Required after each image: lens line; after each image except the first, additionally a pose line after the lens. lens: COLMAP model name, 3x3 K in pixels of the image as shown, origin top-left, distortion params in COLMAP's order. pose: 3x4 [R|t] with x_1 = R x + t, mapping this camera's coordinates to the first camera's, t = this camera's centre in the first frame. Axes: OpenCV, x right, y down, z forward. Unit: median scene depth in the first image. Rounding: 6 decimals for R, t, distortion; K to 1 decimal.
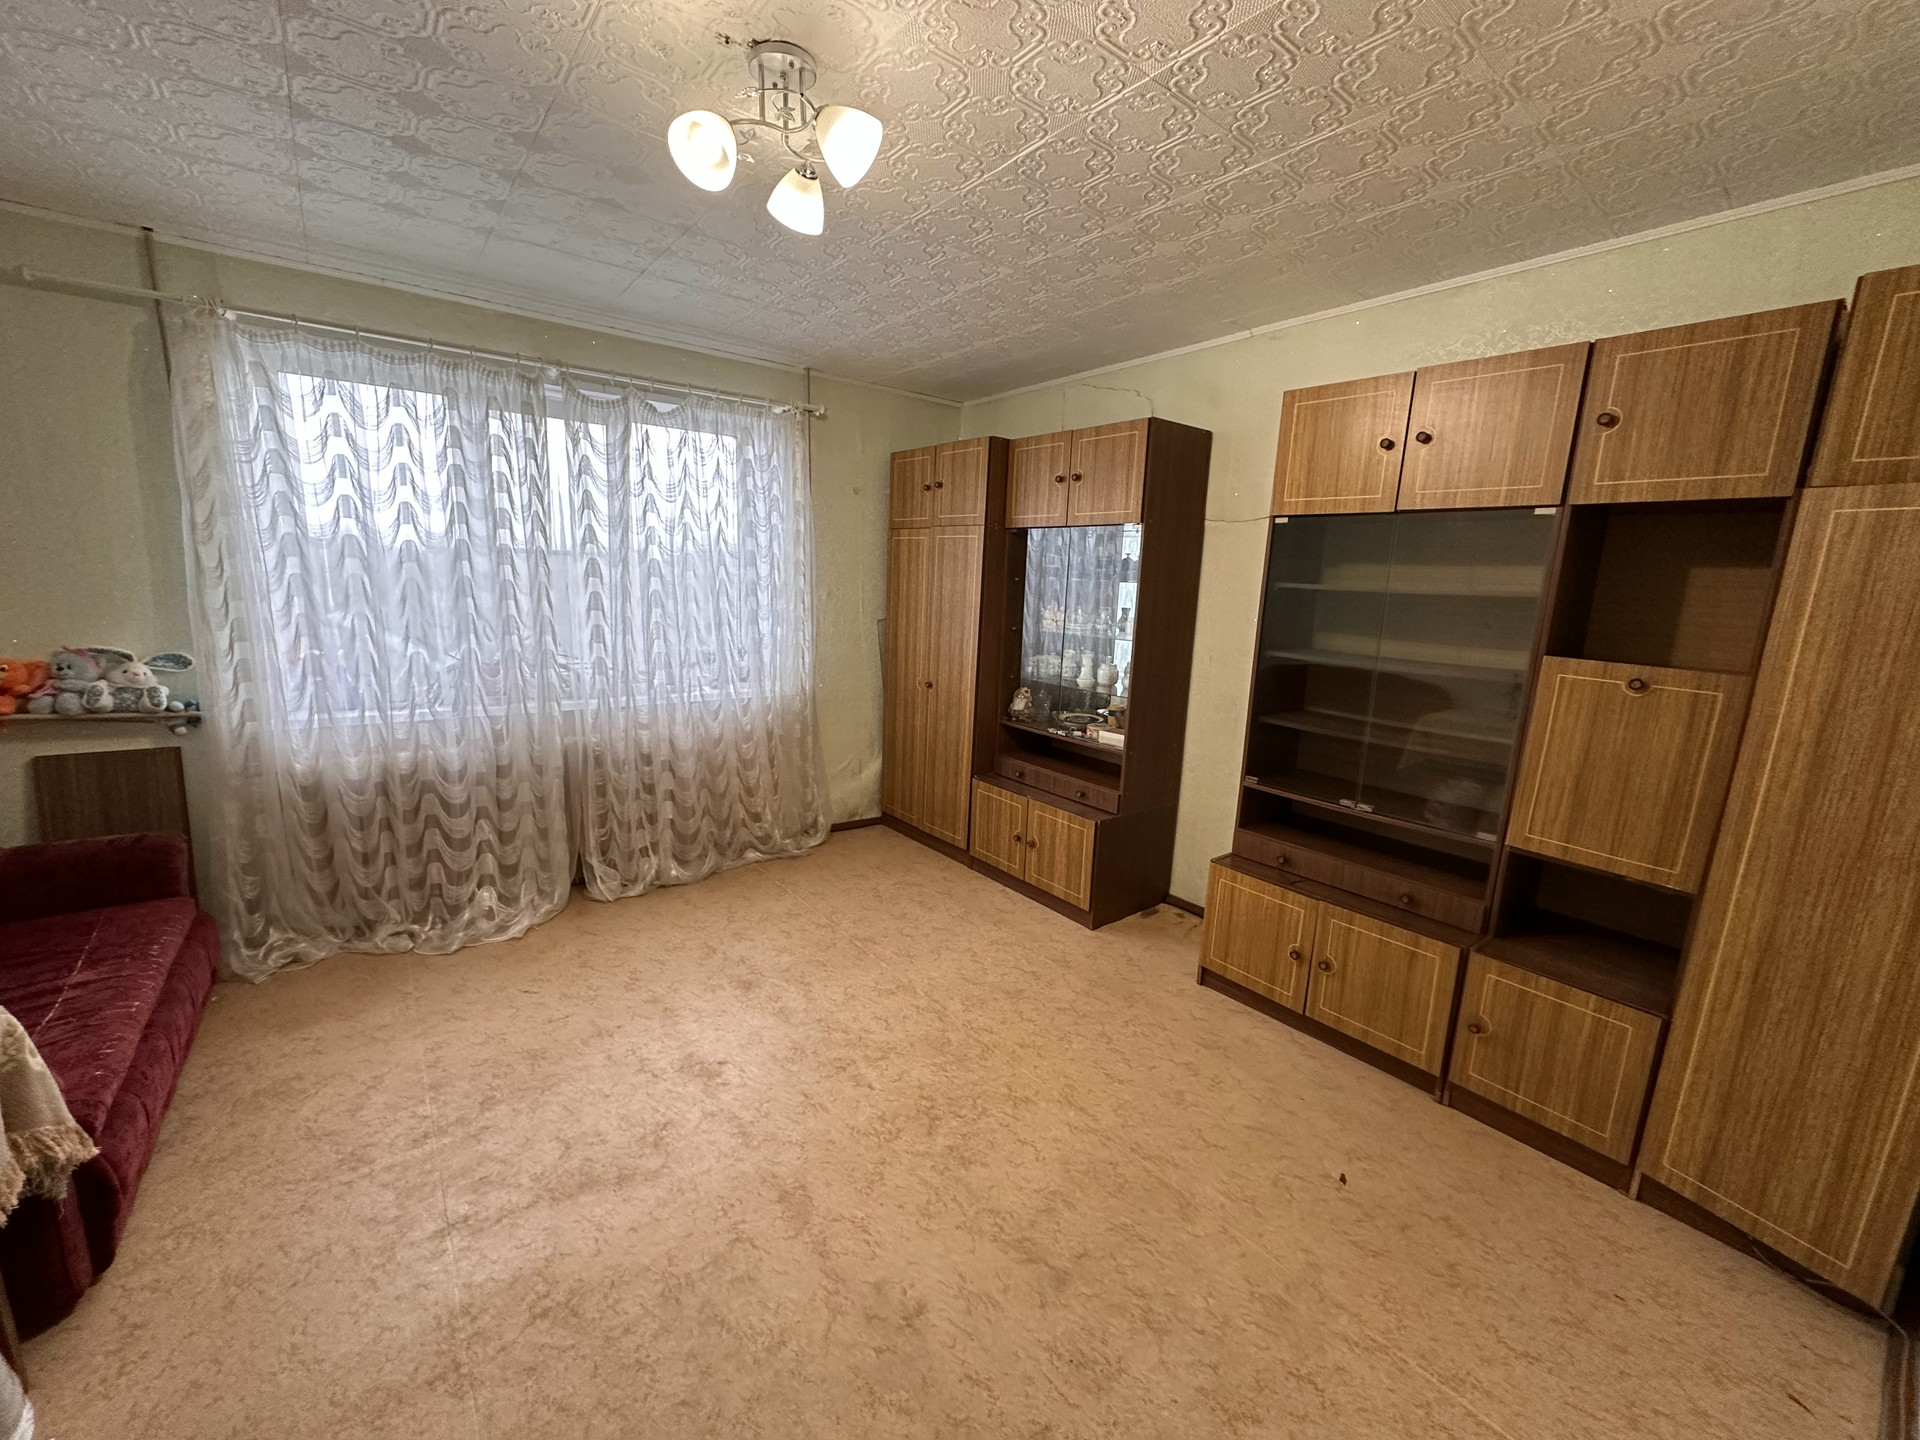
lens RADIAL K [[770.7, 0, 950.2], [0, 770.7, 721.4], [0, 0, 1]] dist [-0.004671, 0.000785]
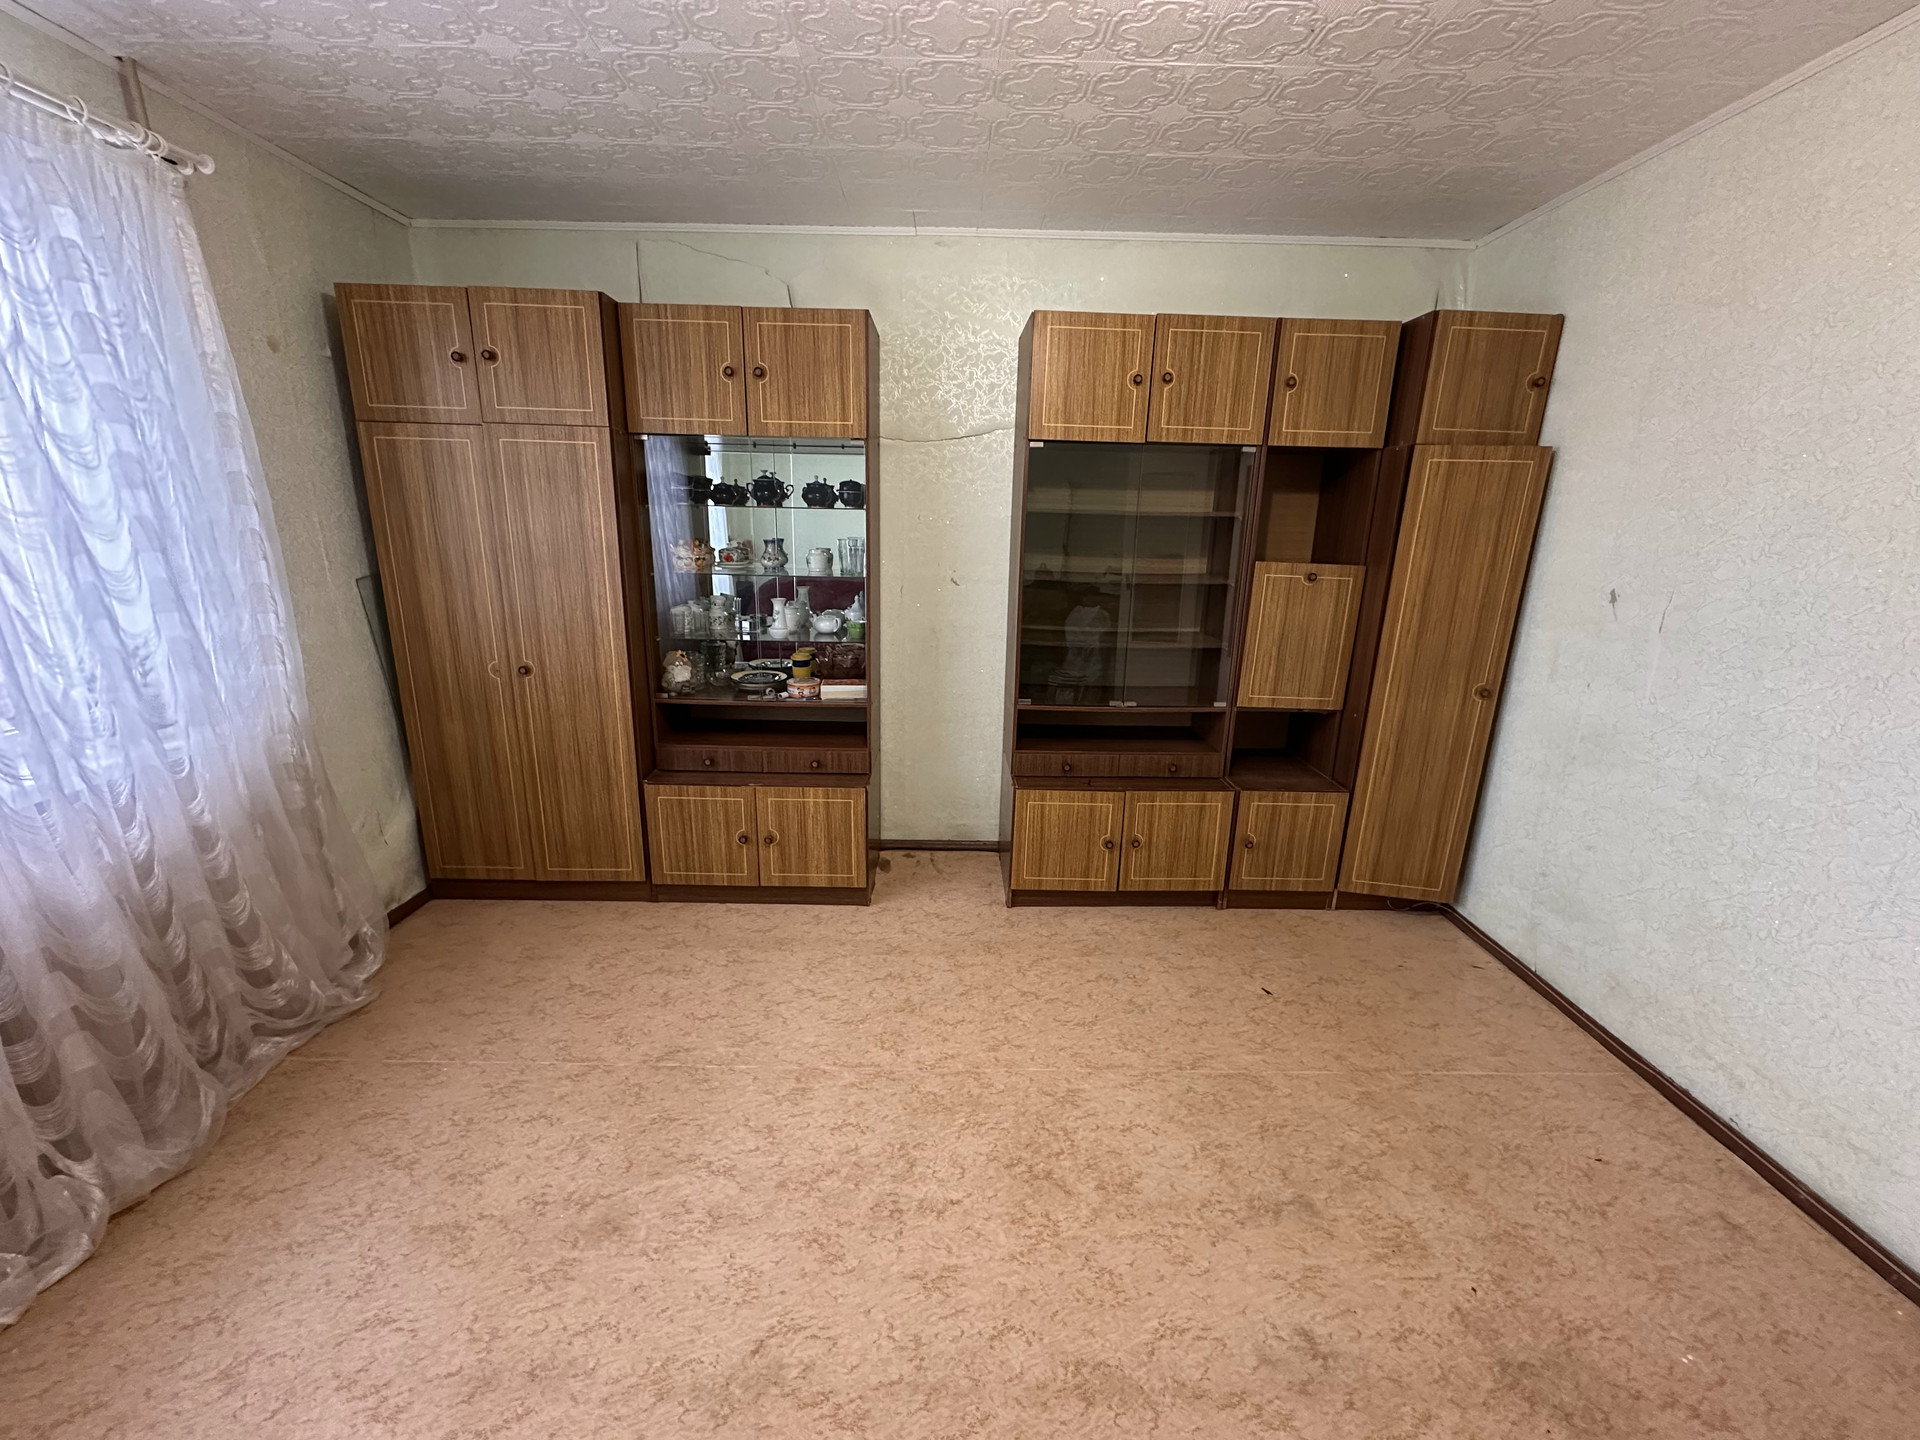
lens RADIAL K [[770.7, 0, 956.9], [0, 770.7, 723.6], [0, 0, 1]] dist [-0.004671, 0.000785]
pose [[0.603270, -0.230877, 0.763388, -0.461810], [0.149717, 0.972949, 0.175941, -0.091905], [-0.783358, 0.008152, 0.621517, 0.427228]]
